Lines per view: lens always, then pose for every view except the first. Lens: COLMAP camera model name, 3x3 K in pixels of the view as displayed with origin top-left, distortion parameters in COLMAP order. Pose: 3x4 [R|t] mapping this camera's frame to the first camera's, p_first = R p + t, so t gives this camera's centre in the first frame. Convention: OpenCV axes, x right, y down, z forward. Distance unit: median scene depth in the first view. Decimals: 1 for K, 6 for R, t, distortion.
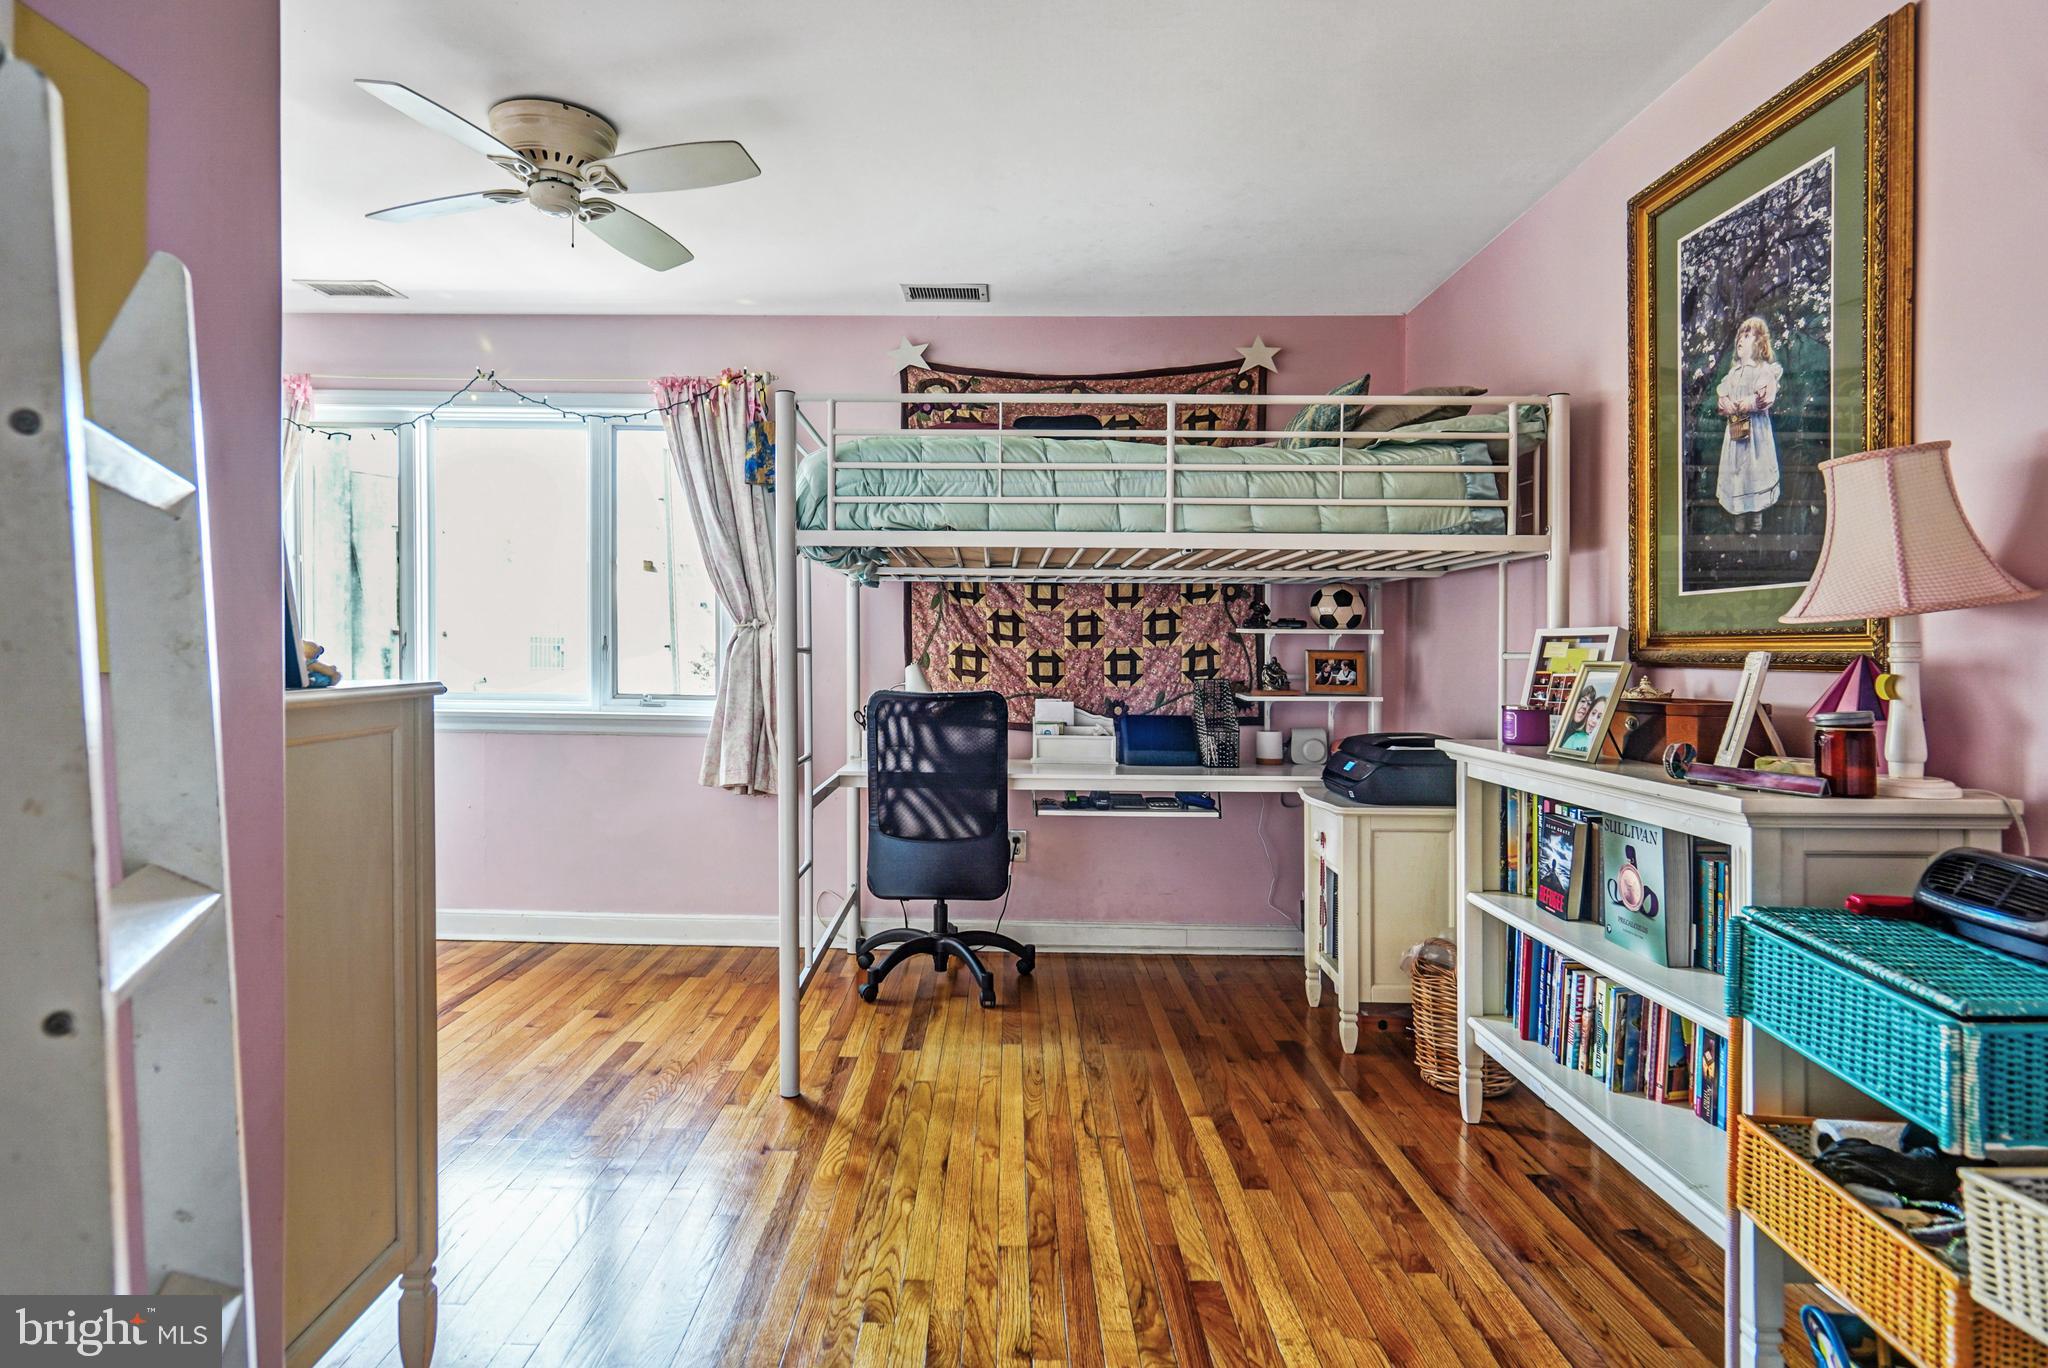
lens RADIAL K [[1085.3, 0, 1021.1], [0, 1085.3, 673.3], [0, 0, 1]] dist [-0.002998, -0.000328]
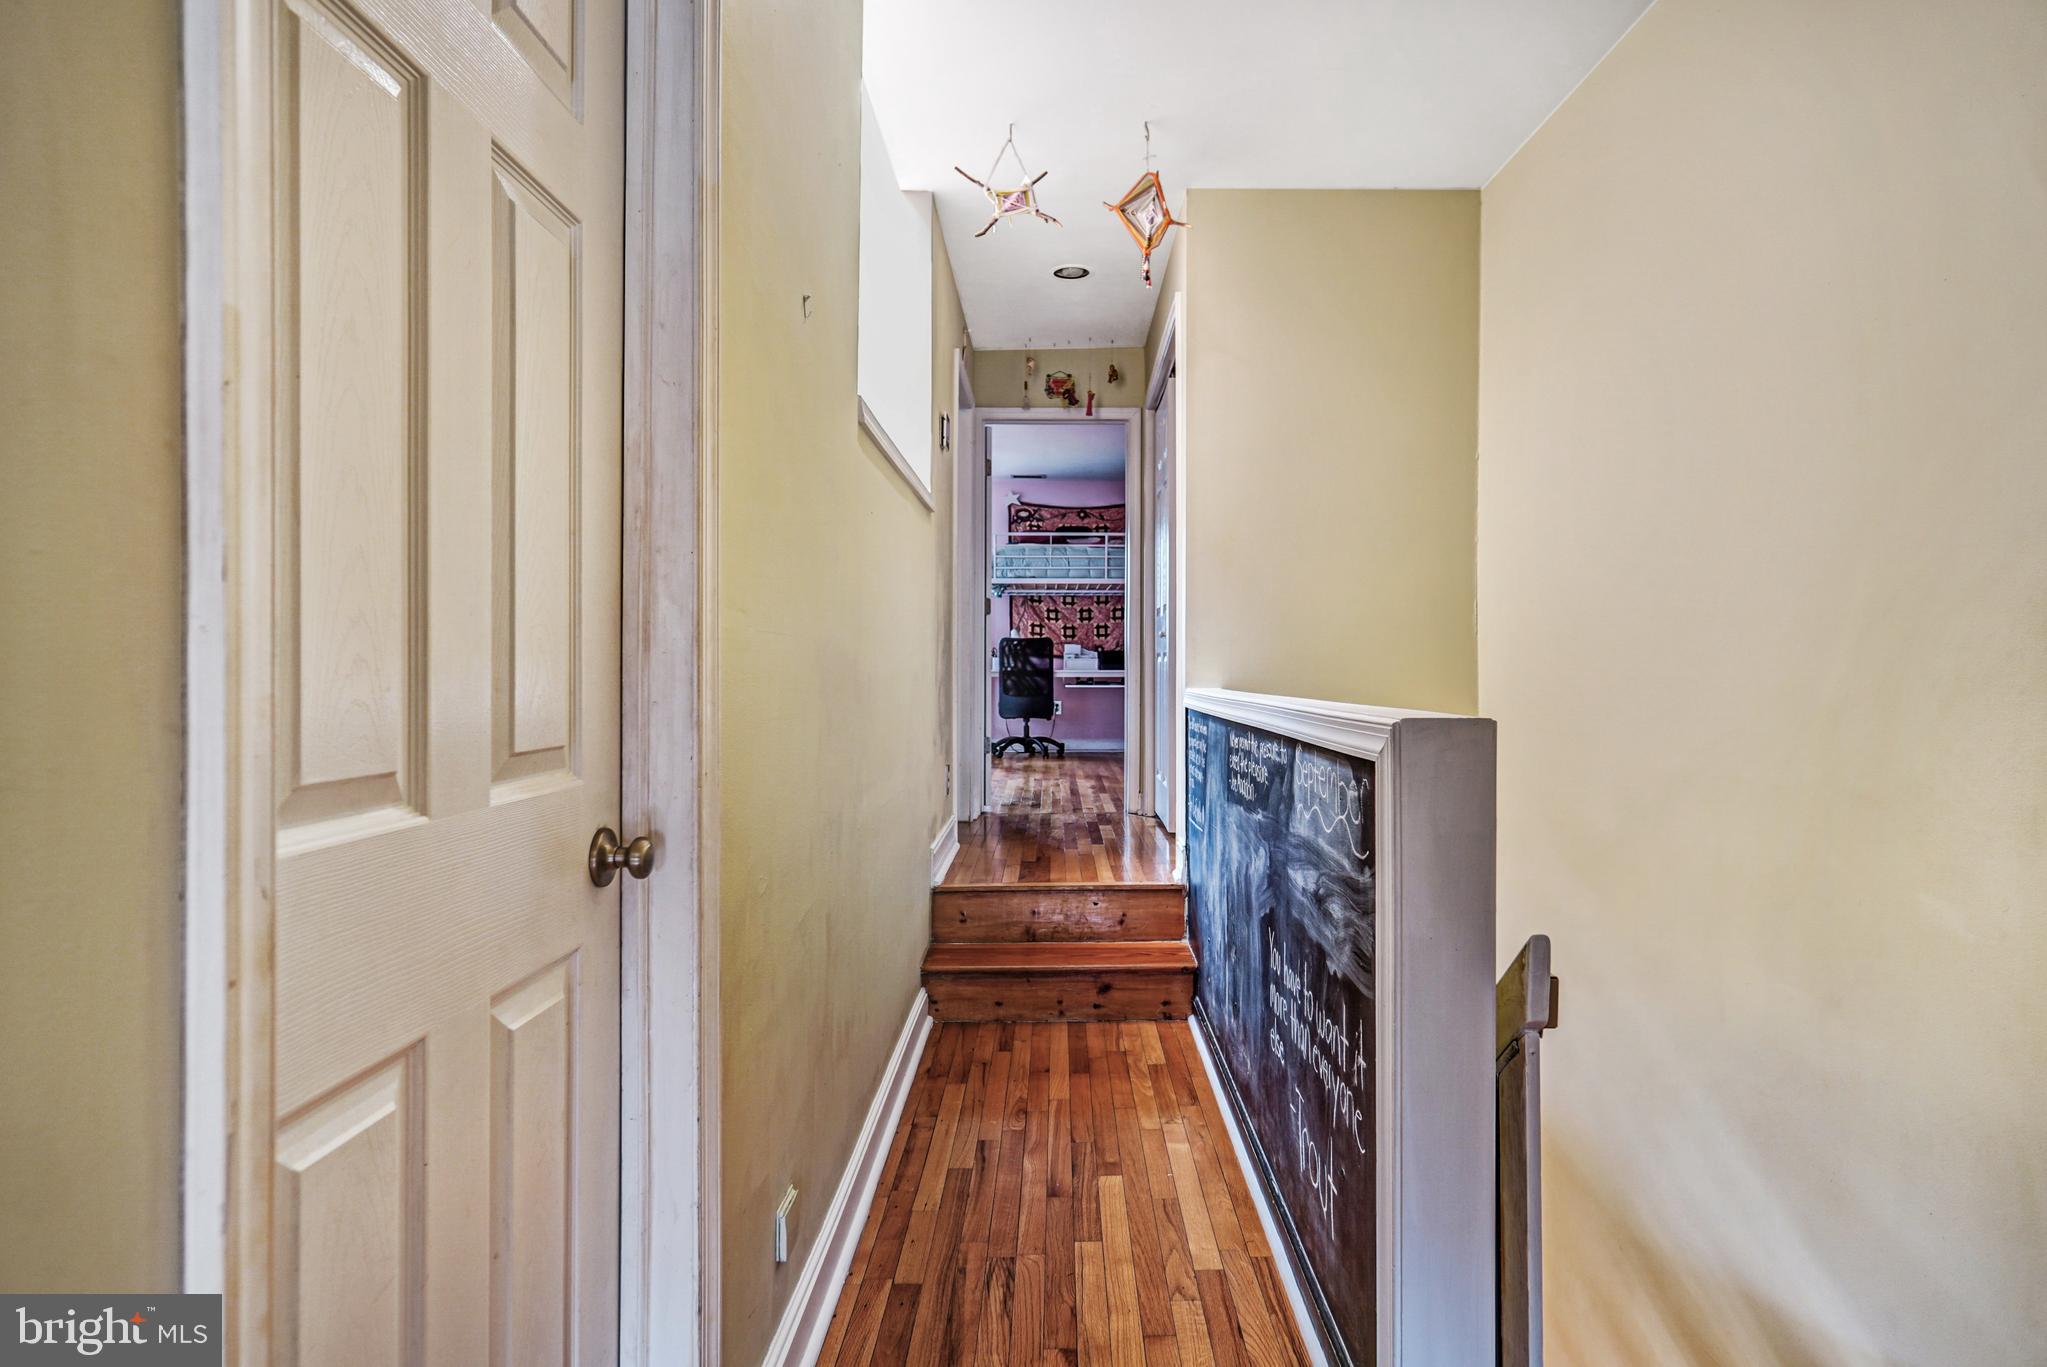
lens RADIAL K [[1084.7, 0, 1020.6], [0, 1084.7, 672.8], [0, 0, 1]] dist [-0.002998, -0.000328]
pose [[0.999012, 0.002280, -0.044393, 0.022193], [-0.002997, 0.999866, -0.016087, 0.126881], [0.044350, 0.016204, 0.998885, -1.404250]]
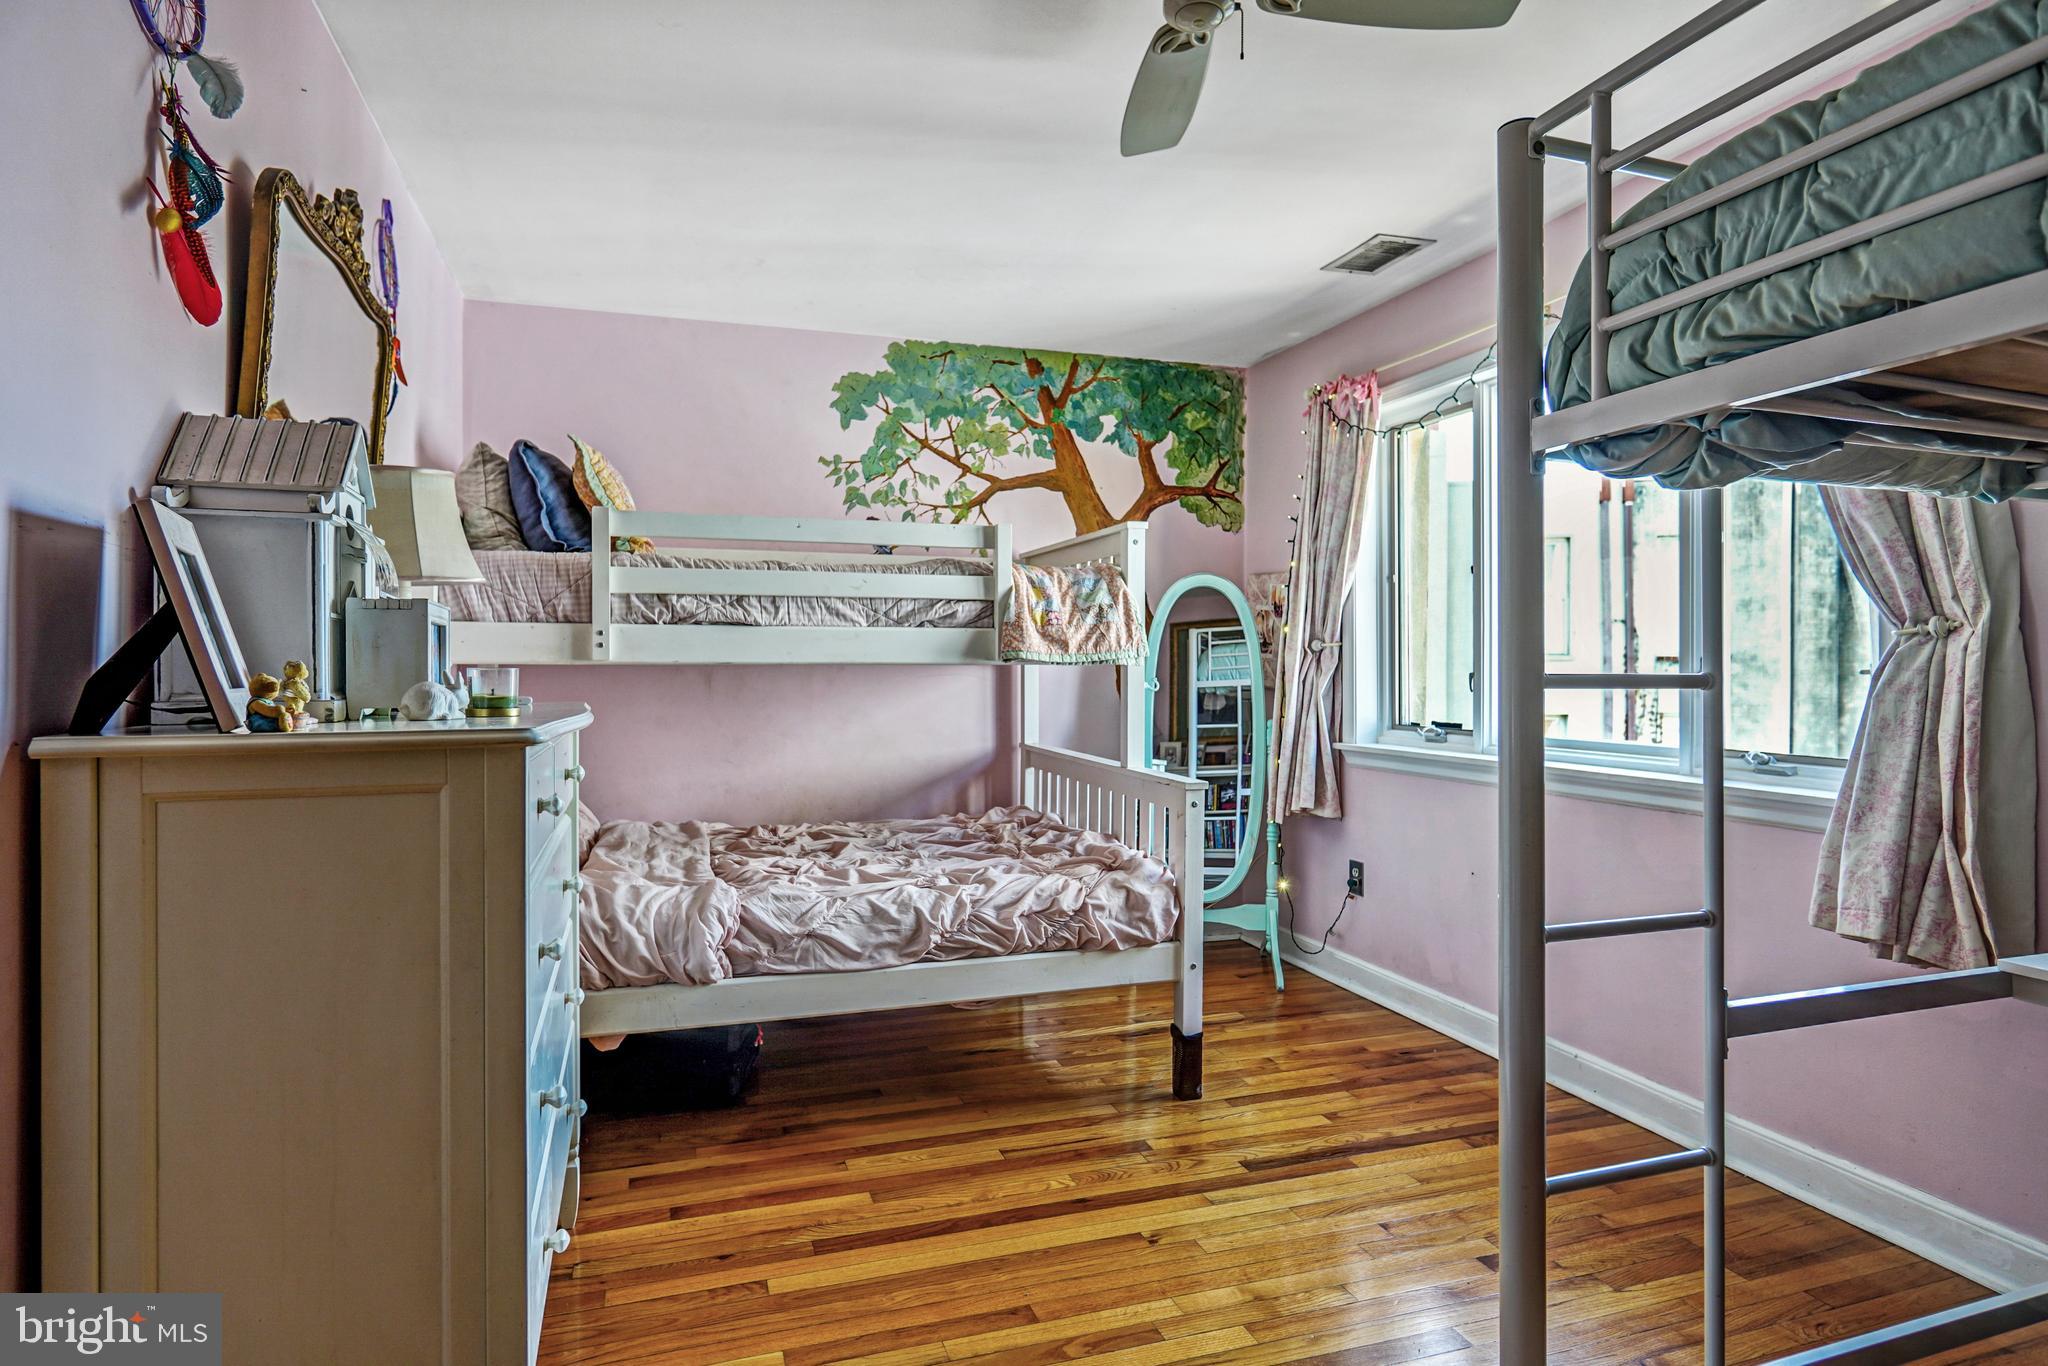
lens RADIAL K [[1110.1, 0, 1024.0], [0, 1110.1, 683.0], [0, 0, 1]] dist [0.003163, 0.001437]
pose [[0.311386, -0.000998, -0.950283, 0.115835], [-0.015528, 0.999861, -0.006138, -0.009576], [0.950157, 0.016668, 0.311327, 0.442880]]
